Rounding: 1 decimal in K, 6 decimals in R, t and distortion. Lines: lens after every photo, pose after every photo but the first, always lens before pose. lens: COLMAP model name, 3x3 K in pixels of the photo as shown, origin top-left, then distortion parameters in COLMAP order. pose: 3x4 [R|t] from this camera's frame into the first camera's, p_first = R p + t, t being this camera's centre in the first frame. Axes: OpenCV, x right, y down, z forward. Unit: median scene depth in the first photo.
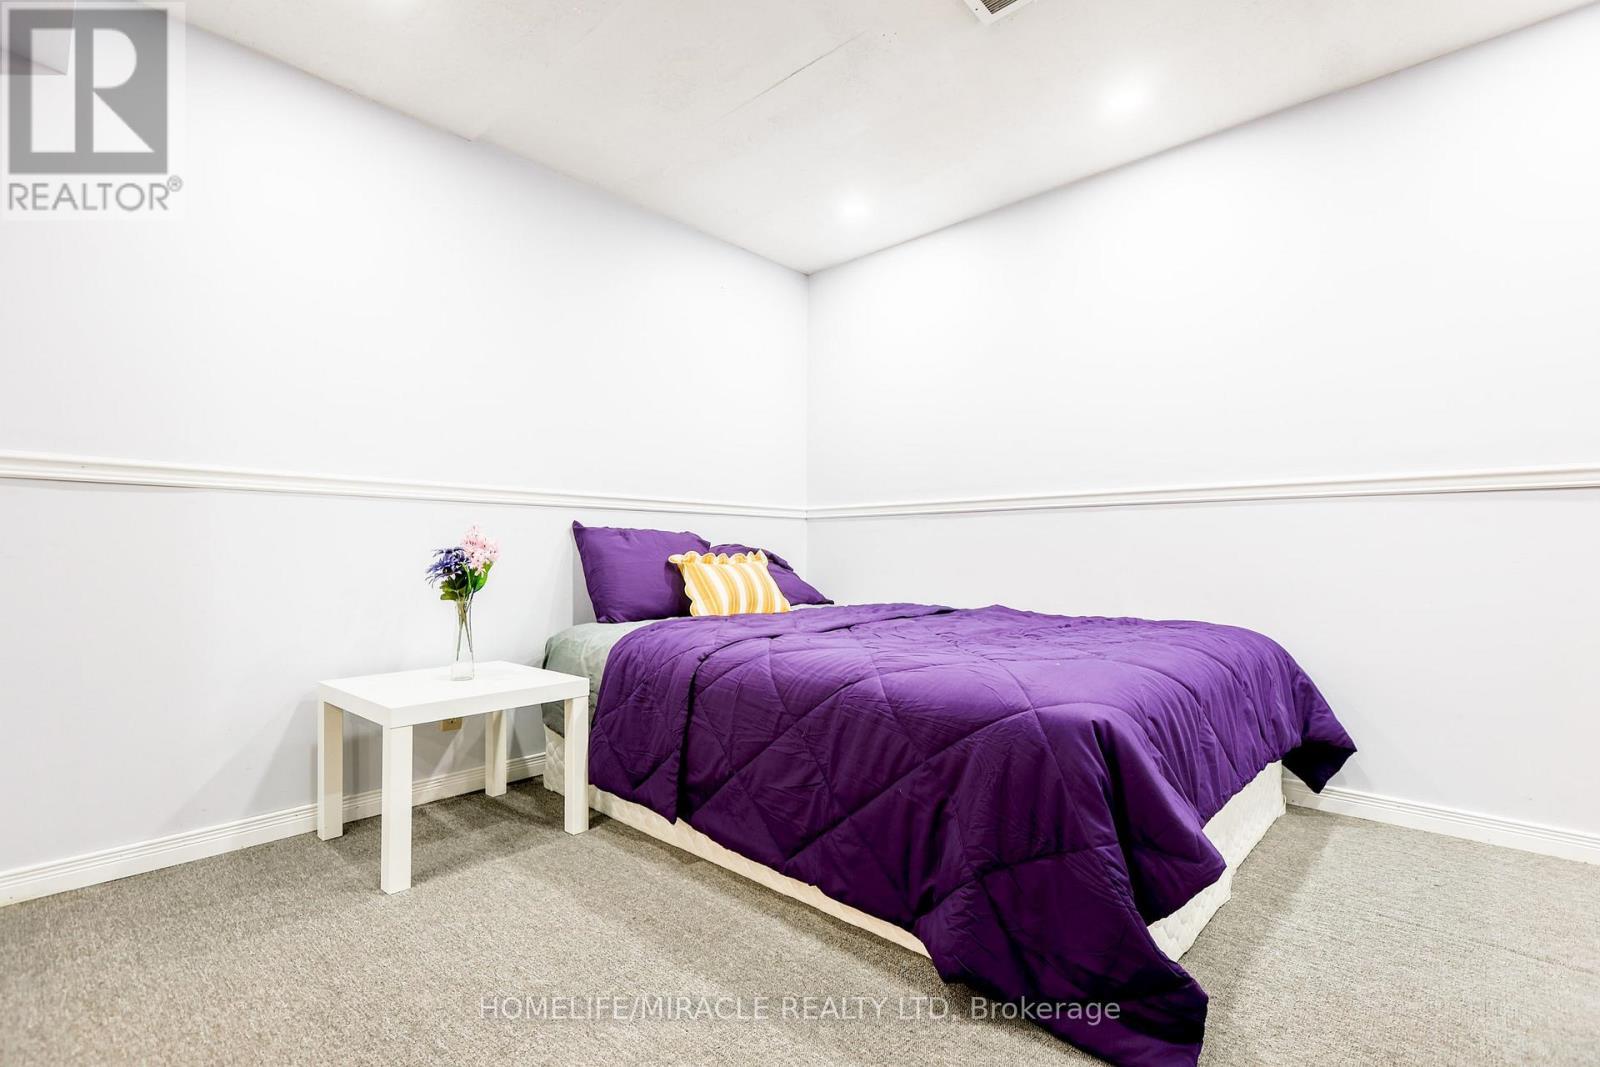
lens RADIAL K [[736.2, 0, 795.5], [0, 736.2, 523.5], [0, 0, 1]] dist [-0.000224, 0.000365]
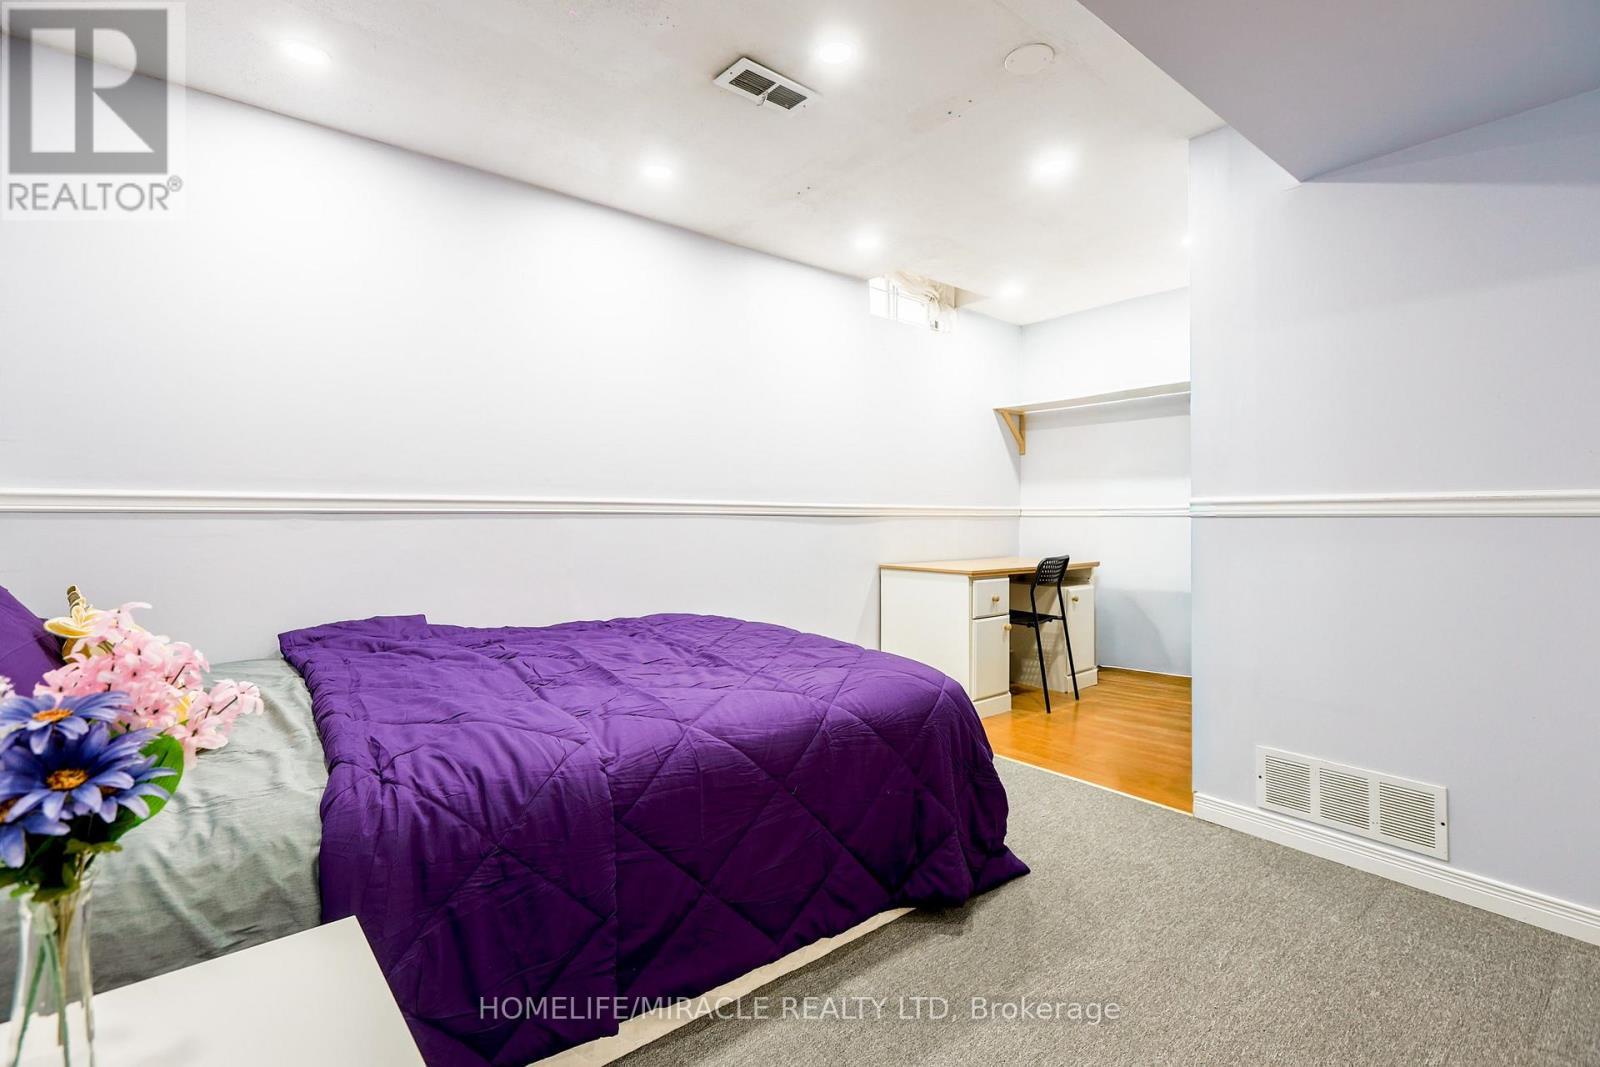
lens RADIAL K [[736.2, 0, 795.5], [0, 736.2, 523.5], [0, 0, 1]] dist [-0.000224, 0.000365]
pose [[0.139946, 0.004504, 0.990149, -0.882557], [-0.024916, 0.999689, -0.001026, -0.047668], [-0.989846, -0.024527, 0.140015, 0.851798]]
